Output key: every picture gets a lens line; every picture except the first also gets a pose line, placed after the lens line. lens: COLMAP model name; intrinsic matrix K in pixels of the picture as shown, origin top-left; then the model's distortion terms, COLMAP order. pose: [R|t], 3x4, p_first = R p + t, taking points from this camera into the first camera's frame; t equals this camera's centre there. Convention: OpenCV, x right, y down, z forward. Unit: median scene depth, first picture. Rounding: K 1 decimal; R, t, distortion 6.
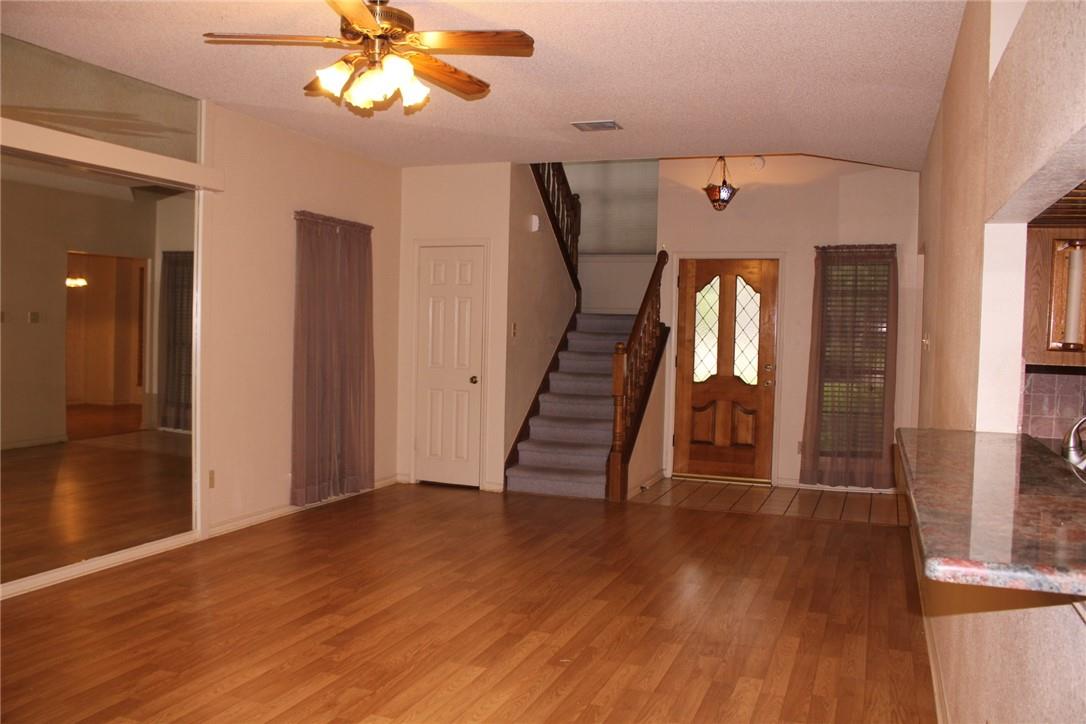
lens RADIAL K [[891.7, 0, 540.0], [0, 891.7, 358.6], [0, 0, 1]] dist [-0.155370, 0.123724]
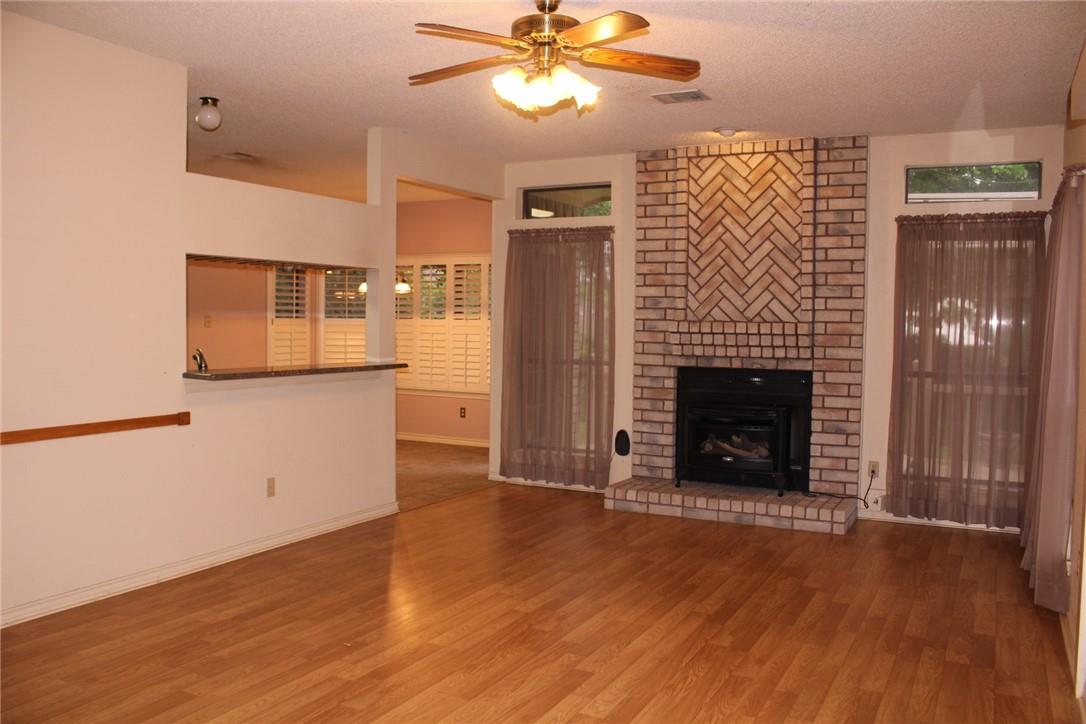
lens RADIAL K [[891.7, 0, 542.6], [0, 891.7, 360.8], [0, 0, 1]] dist [-0.155370, 0.123724]
pose [[-0.992602, -0.038243, 0.115233, -0.214871], [-0.028814, 0.996182, 0.082409, -0.055381], [-0.117945, 0.078479, -0.989914, 1.394822]]
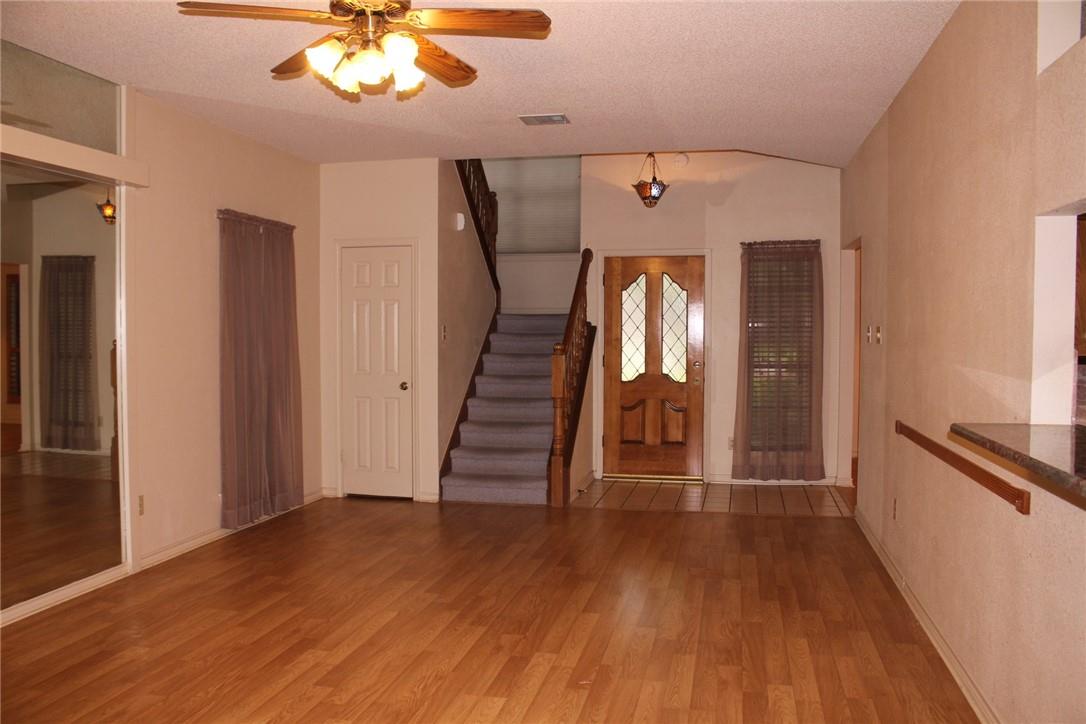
lens RADIAL K [[891.7, 0, 541.2], [0, 891.7, 358.3], [0, 0, 1]] dist [-0.155370, 0.123724]
pose [[0.987877, -0.027084, 0.152855, -0.108288], [0.027192, 0.999629, 0.001386, -0.004768], [-0.152836, 0.002787, 0.988248, 0.054422]]
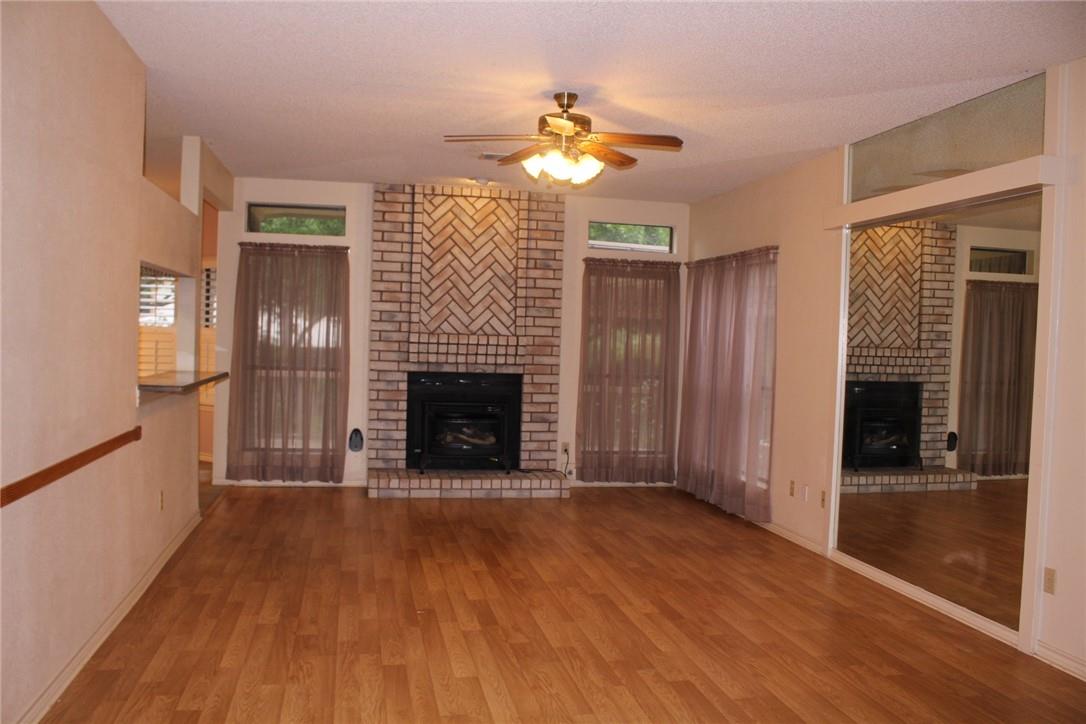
lens RADIAL K [[891.7, 0, 535.9], [0, 891.7, 369.5], [0, 0, 1]] dist [-0.155370, 0.123724]
pose [[-0.841208, -0.028640, -0.539953, 0.400951], [-0.069975, 0.995965, 0.056189, -0.049648], [0.536165, 0.085050, -0.839818, 1.479068]]
